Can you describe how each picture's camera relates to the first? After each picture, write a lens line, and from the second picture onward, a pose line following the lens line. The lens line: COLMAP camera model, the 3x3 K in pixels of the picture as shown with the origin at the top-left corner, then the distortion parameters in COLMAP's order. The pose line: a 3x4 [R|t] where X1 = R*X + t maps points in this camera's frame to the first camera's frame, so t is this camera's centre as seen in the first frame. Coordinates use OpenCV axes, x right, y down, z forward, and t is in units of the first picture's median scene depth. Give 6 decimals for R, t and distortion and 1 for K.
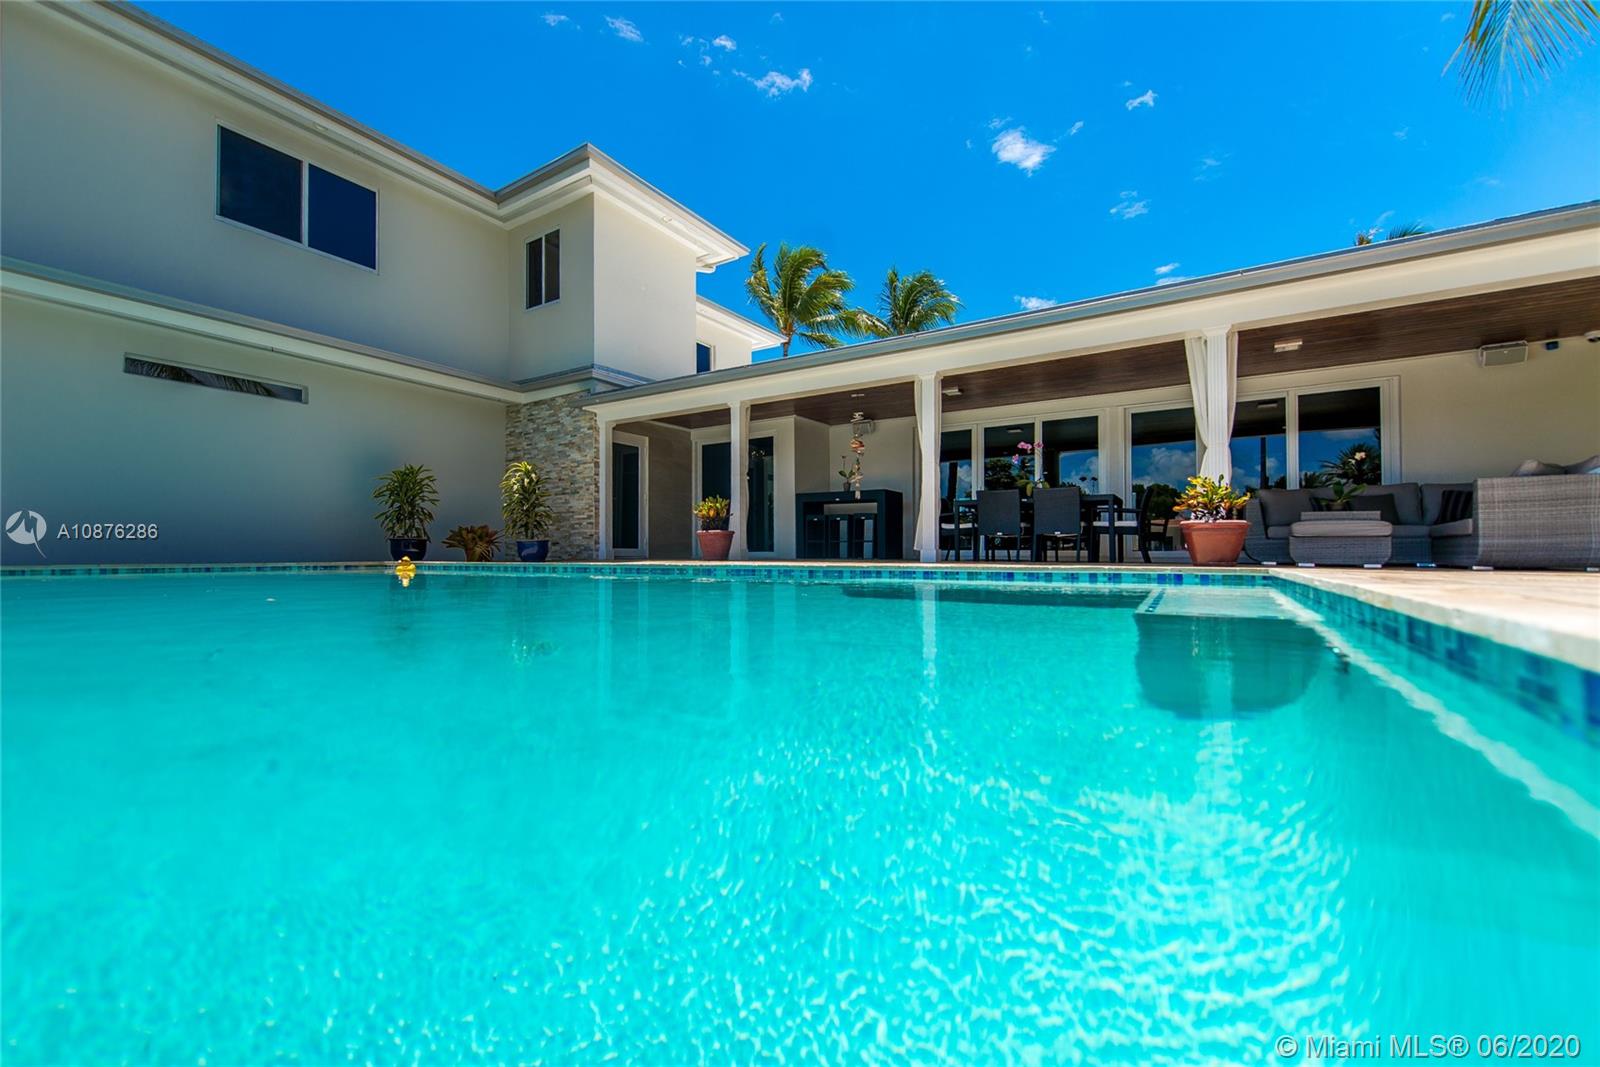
lens RADIAL K [[667.3, 0, 791.9], [0, 667.3, 543.3], [0, 0, 1]] dist [0.019642, -0.007721]
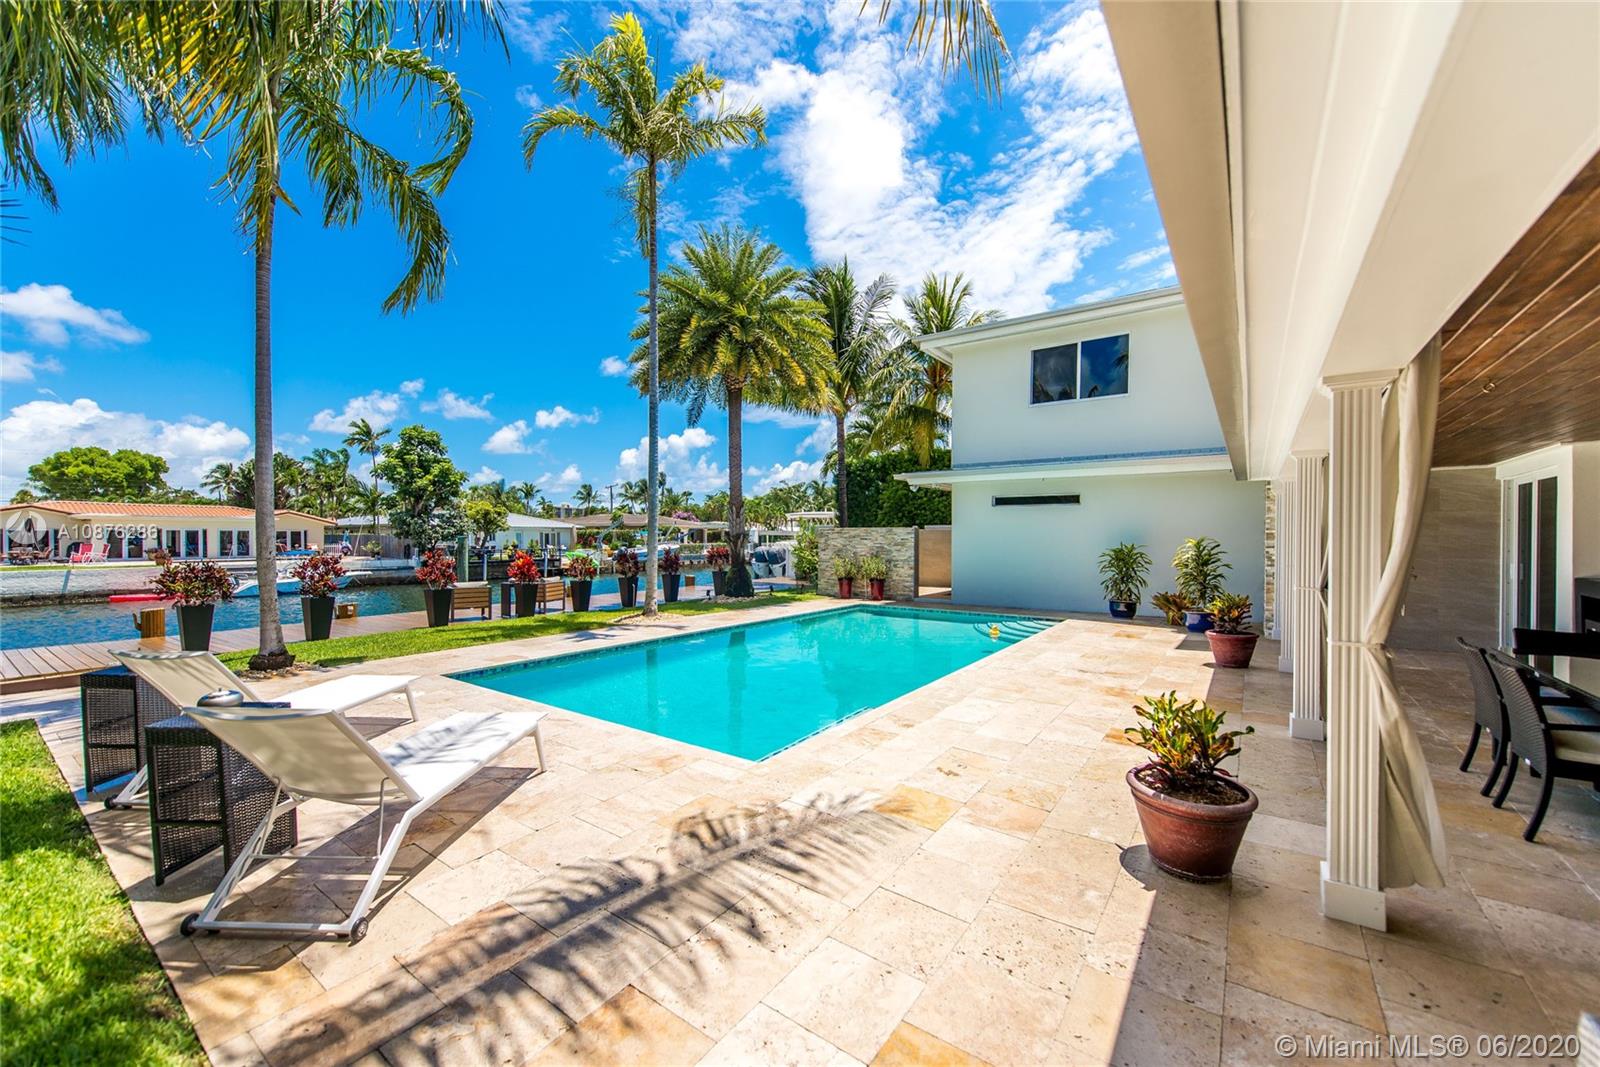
lens RADIAL K [[625.4, 0, 790.5], [0, 625.4, 538.2], [0, 0, 1]] dist [0.018099, -0.005636]
pose [[-0.071337, 0.004042, -0.997444, 0.625953], [0.016759, 0.999855, 0.002853, -0.127582], [0.997311, -0.016513, -0.071395, 0.396423]]
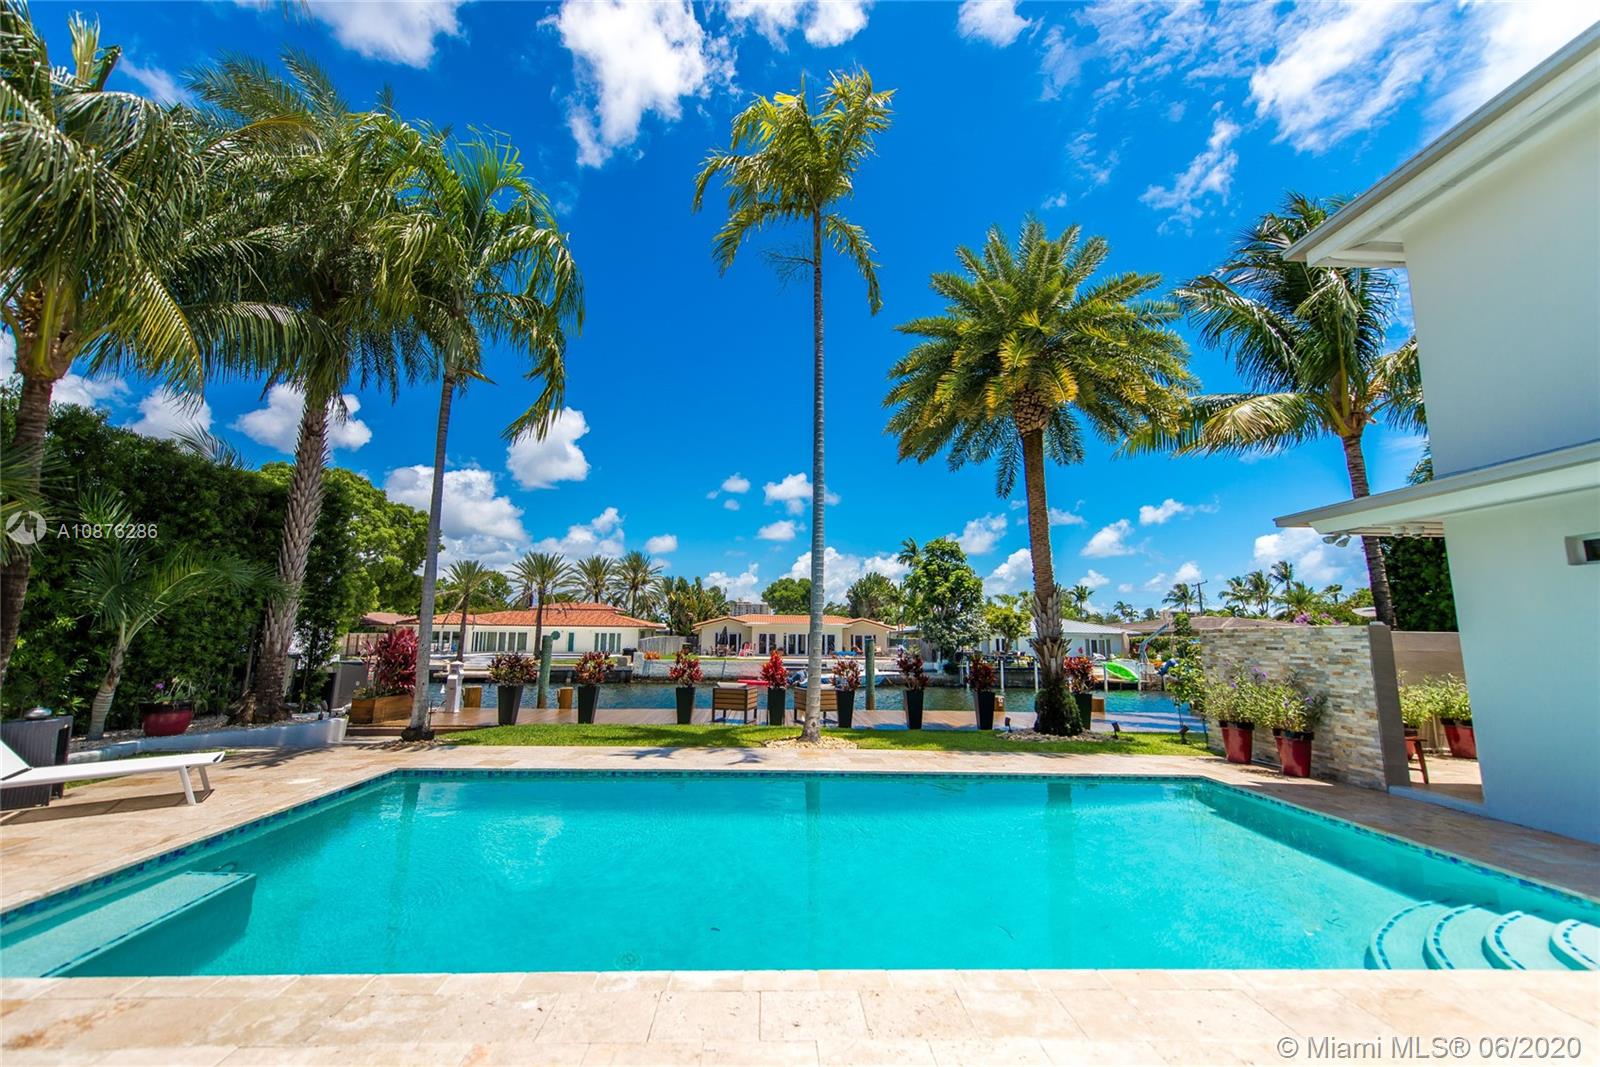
lens RADIAL K [[640.1, 0, 788.5], [0, 640.1, 539.2], [0, 0, 1]] dist [0.017580, -0.000228]
pose [[-0.828705, -0.096008, -0.551390, 0.076342], [-0.002743, 0.985862, -0.167536, -0.116772], [0.559679, -0.137325, -0.817252, 0.802997]]
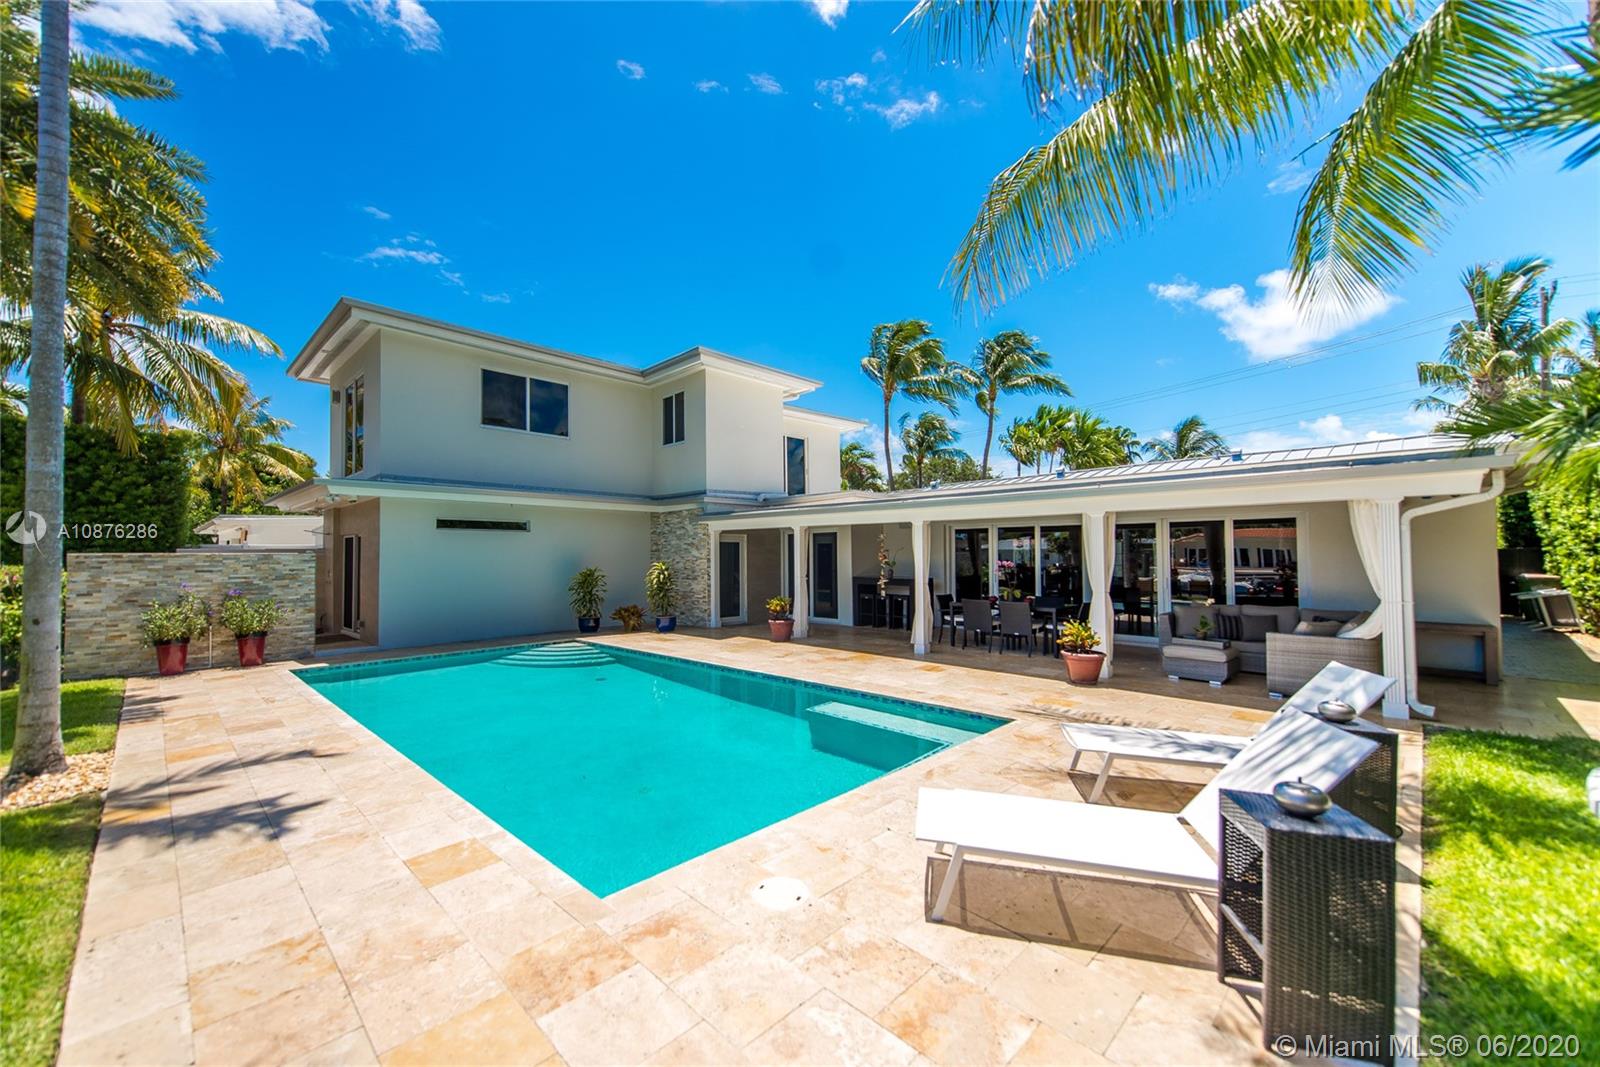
lens RADIAL K [[625.4, 0, 790.5], [0, 625.4, 538.2], [0, 0, 1]] dist [0.018099, -0.005636]
pose [[0.979022, -0.013196, -0.203328, 0.148097], [0.011412, 0.999885, -0.009944, -0.148683], [0.203436, 0.007415, 0.979060, -0.264584]]
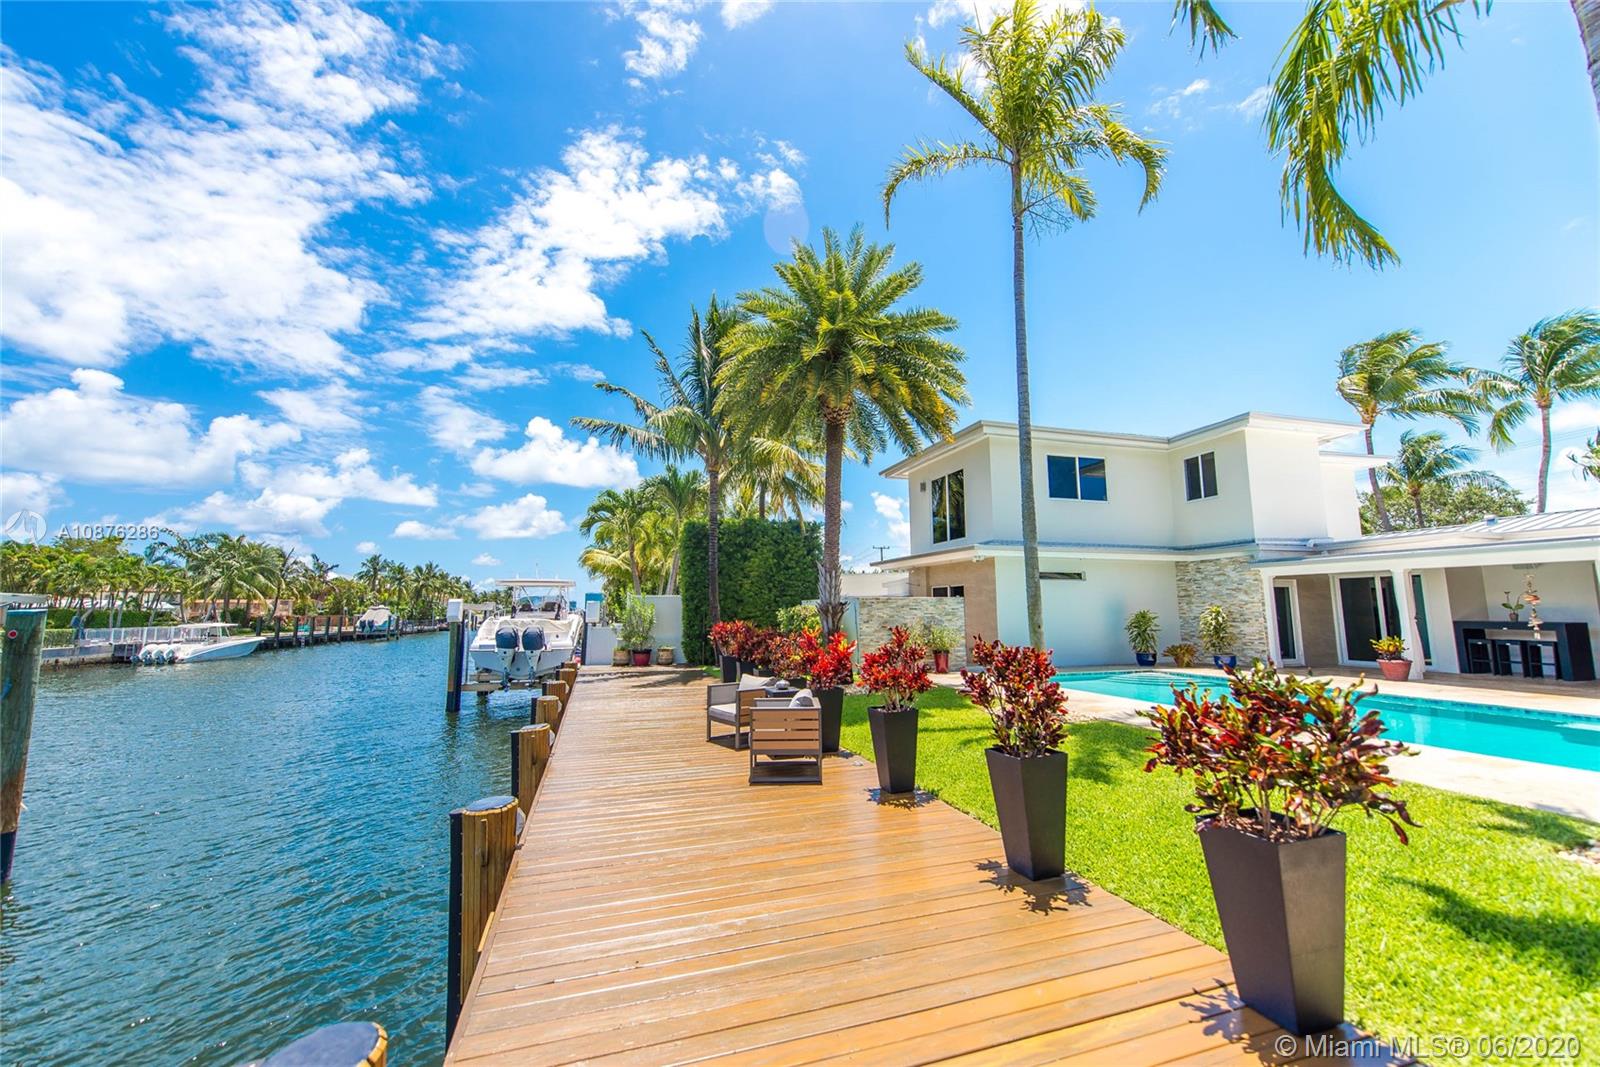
lens RADIAL K [[625.4, 0, 790.5], [0, 625.4, 538.2], [0, 0, 1]] dist [0.018099, -0.005636]
pose [[0.758723, -0.080621, -0.646405, -0.167650], [0.017899, 0.994517, -0.103029, -0.137263], [0.651168, 0.066601, 0.756006, -0.792807]]
